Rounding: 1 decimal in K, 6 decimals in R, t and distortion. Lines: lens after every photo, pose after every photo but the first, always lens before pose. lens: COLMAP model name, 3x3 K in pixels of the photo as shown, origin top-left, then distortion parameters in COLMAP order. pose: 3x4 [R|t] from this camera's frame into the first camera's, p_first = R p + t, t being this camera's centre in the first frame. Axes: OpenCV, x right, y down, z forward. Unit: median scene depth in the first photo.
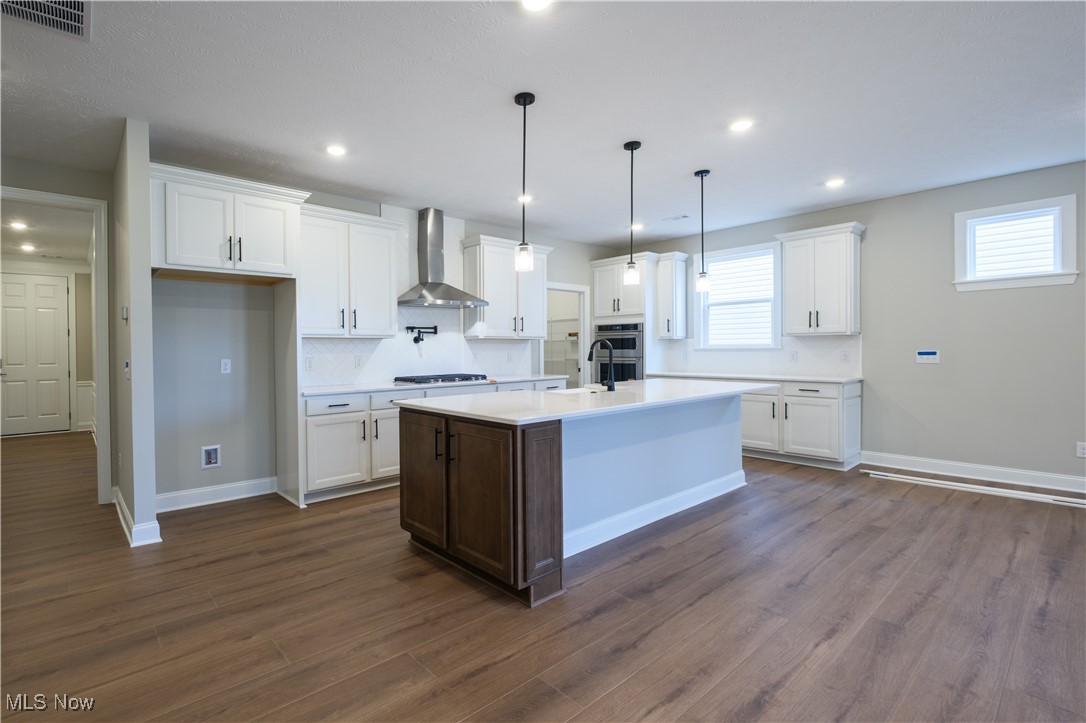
lens RADIAL K [[506.2, 0, 465.8], [0, 506.2, 352.8], [0, 0, 1]] dist [-0.003728, -0.001730]
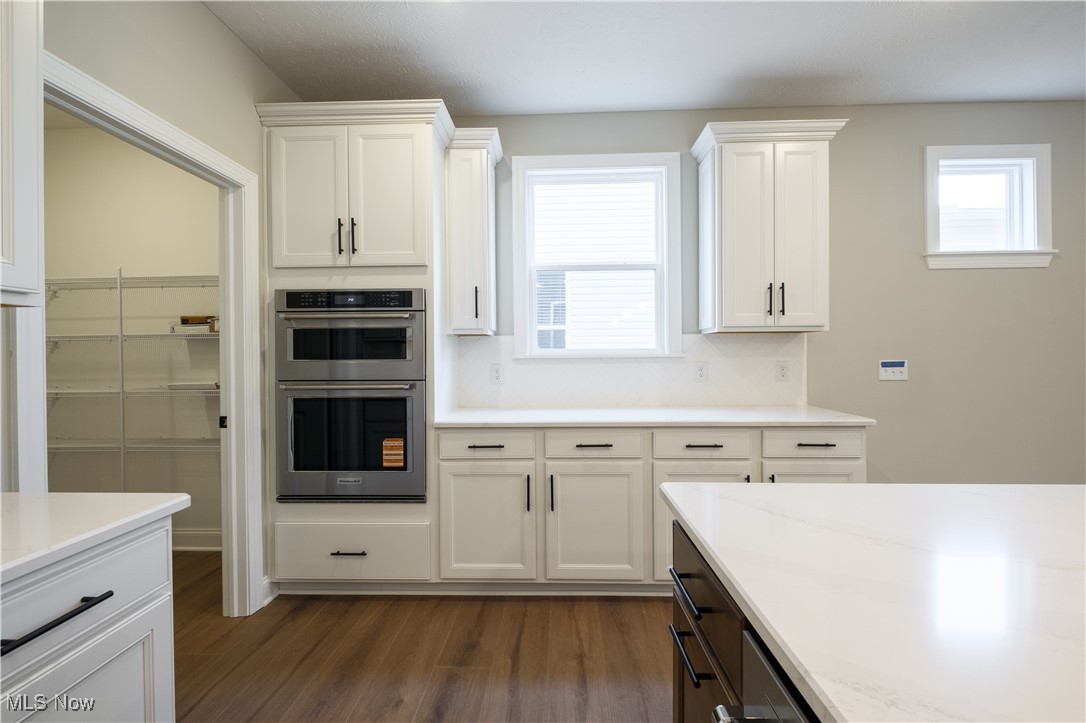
lens RADIAL K [[470.8, 0, 543.0], [0, 470.8, 361.5], [0, 0, 1]] dist [-0.000333, -0.000168]
pose [[0.652089, -0.006481, 0.758115, 0.168324], [0.007237, 0.999971, 0.002324, -0.006075], [-0.758108, 0.003971, 0.652117, 0.846101]]
